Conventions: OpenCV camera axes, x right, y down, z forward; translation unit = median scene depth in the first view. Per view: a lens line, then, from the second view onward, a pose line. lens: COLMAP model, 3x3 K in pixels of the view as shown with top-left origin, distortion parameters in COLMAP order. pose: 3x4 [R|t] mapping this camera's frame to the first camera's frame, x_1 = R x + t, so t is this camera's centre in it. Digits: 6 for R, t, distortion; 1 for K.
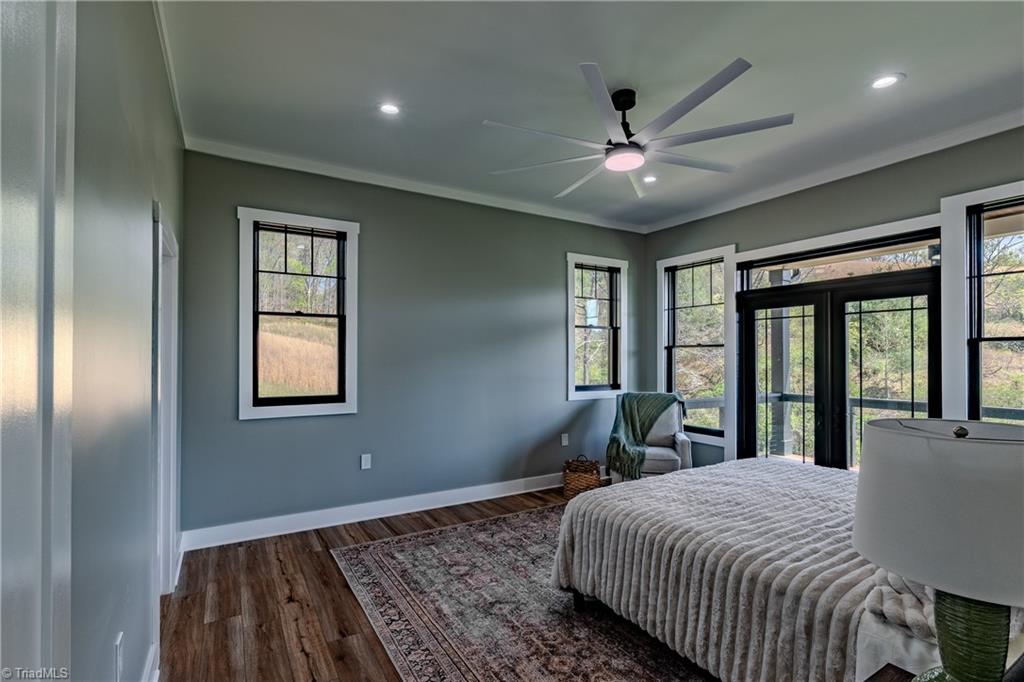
lens RADIAL K [[469.3, 0, 507.8], [0, 469.3, 350.2], [0, 0, 1]] dist [-0.002144, -0.000808]
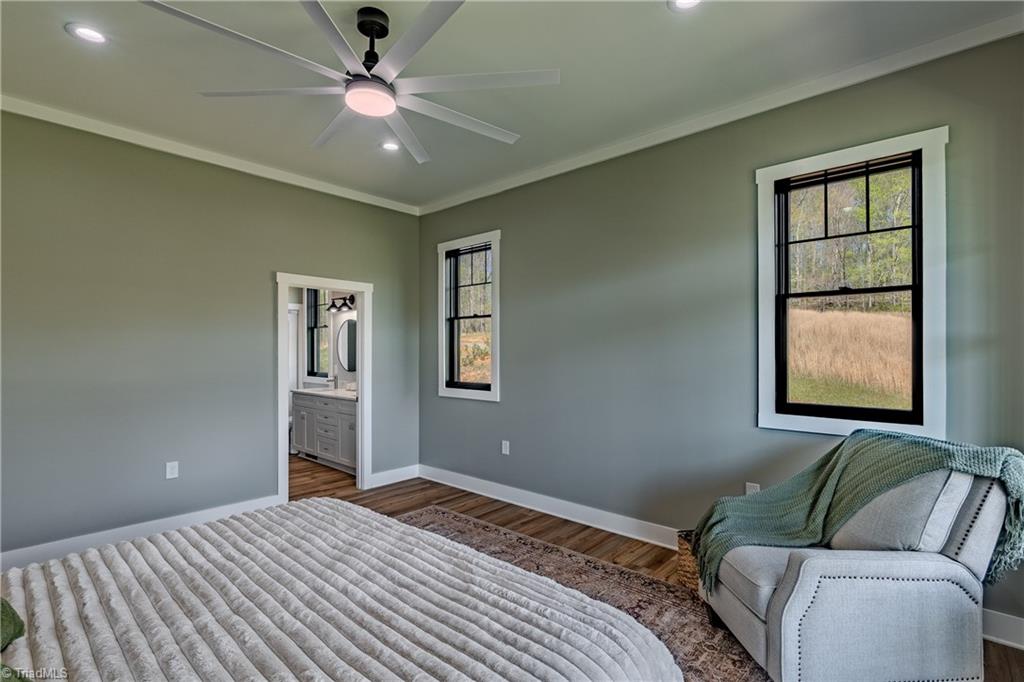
lens RADIAL K [[487.4, 0, 512.0], [0, 487.4, 341.0], [0, 0, 1]] dist [0.000794, -0.000263]
pose [[0.290136, -0.008301, -0.956949, 0.808883], [0.031543, 0.999502, 0.000894, -0.011033], [0.956465, -0.030444, 0.290253, 0.709705]]
